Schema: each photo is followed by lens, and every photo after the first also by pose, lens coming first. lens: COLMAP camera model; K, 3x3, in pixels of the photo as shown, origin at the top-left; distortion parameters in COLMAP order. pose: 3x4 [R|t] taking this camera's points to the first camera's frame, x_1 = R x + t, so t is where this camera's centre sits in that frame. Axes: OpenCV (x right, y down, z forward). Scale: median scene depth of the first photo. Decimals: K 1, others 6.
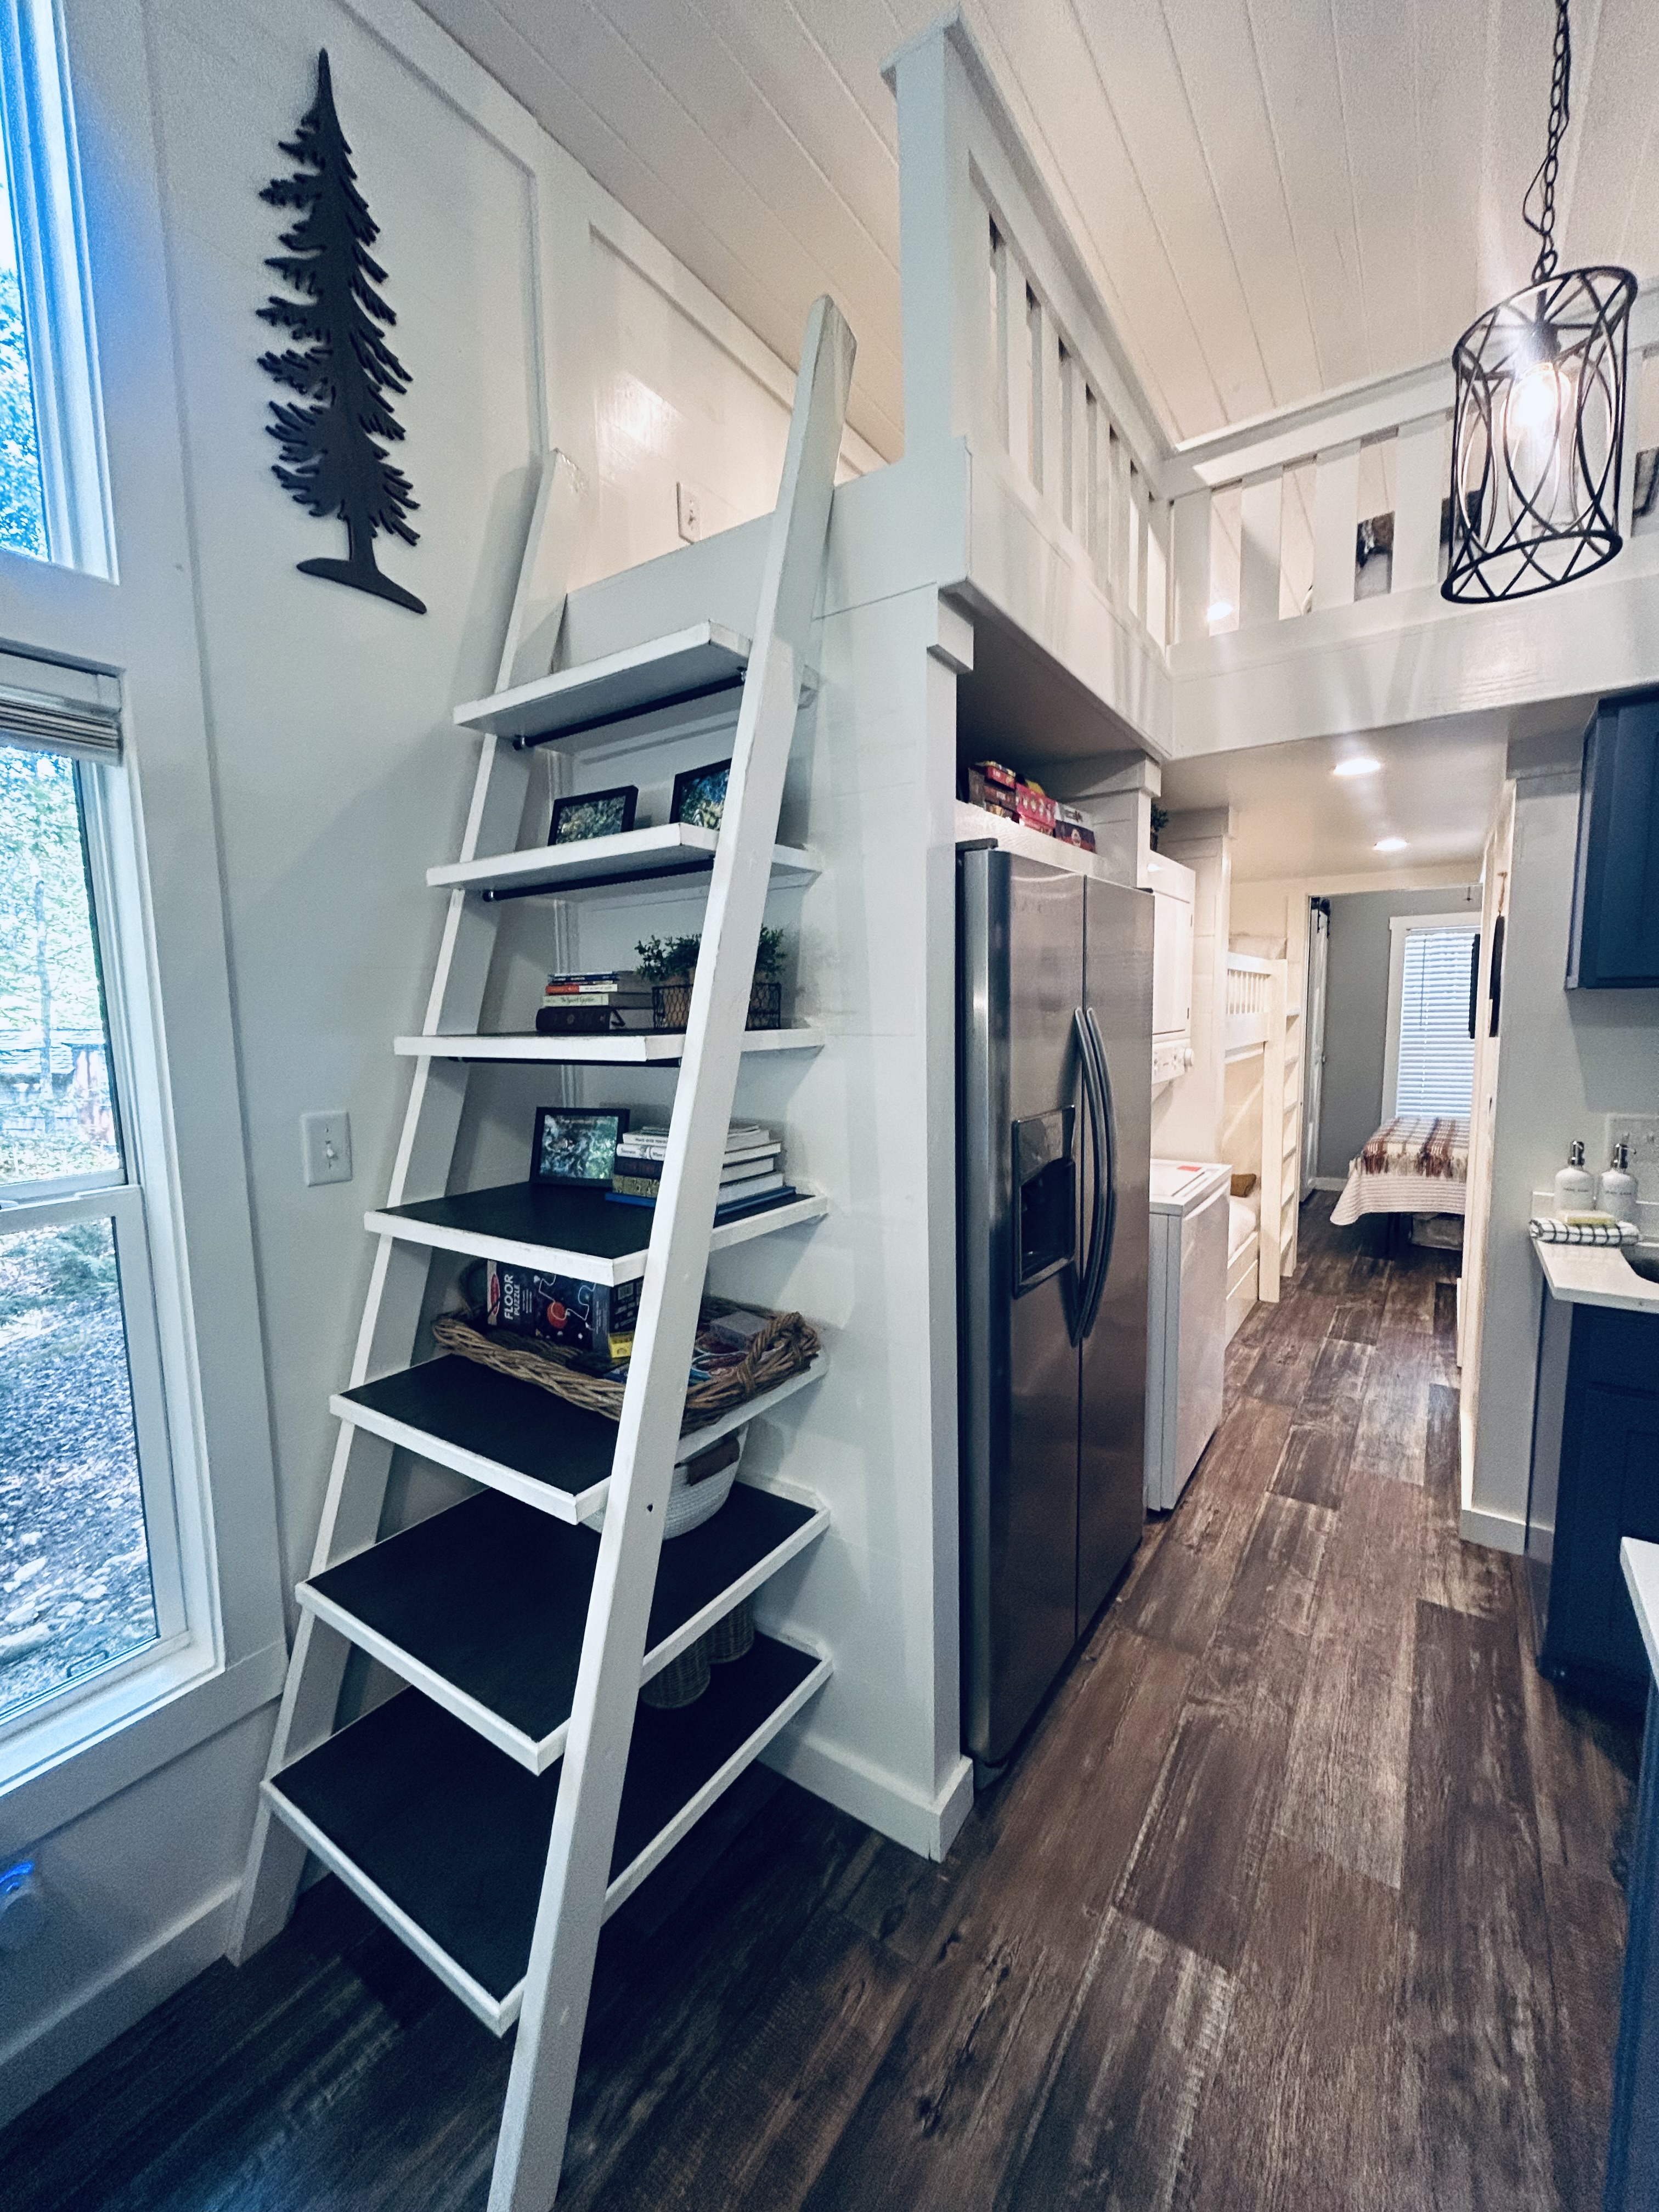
lens RADIAL K [[894.2, 0, 843.2], [0, 894.2, 1114.0], [0, 0, 1]] dist [0.001187, 0.000473]
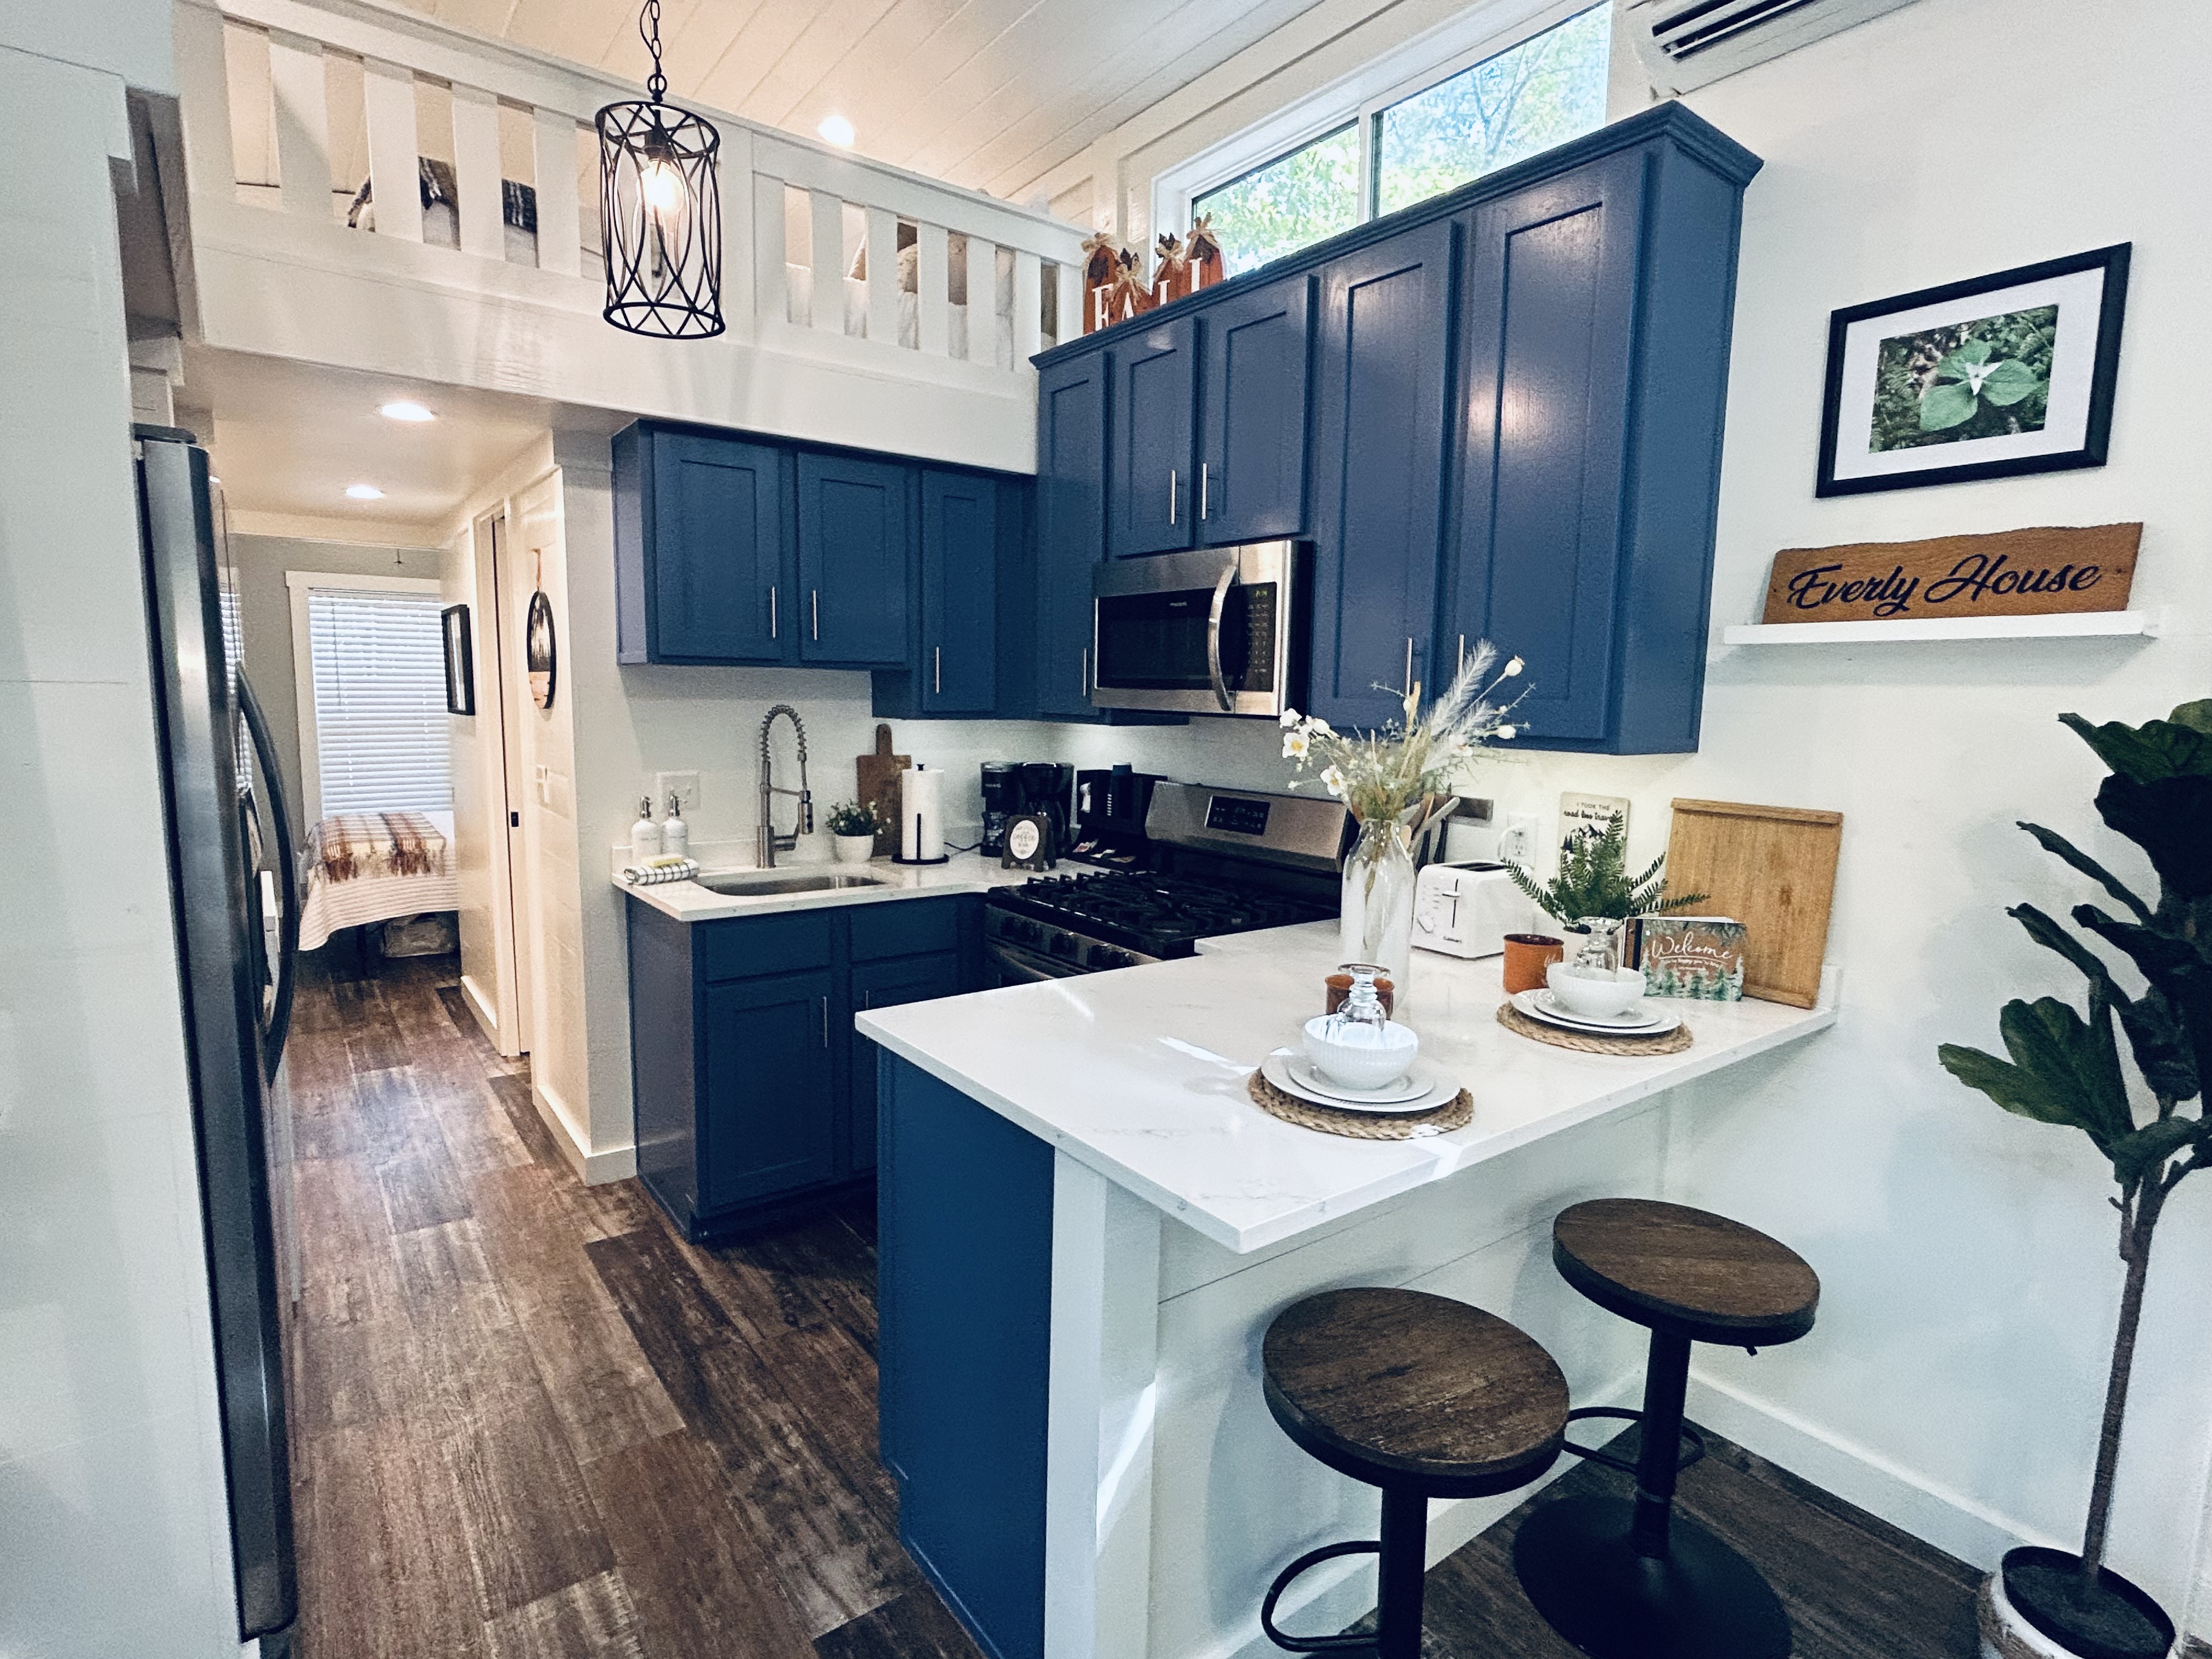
lens RADIAL K [[1123.2, 0, 1089.5], [0, 1123.2, 843.9], [0, 0, 1]] dist [0.004934, 0.001735]
pose [[0.333036, -0.105644, 0.936977, -0.345634], [0.090606, 0.992691, 0.079721, 0.026185], [-0.938551, 0.058346, 0.340174, -0.028554]]
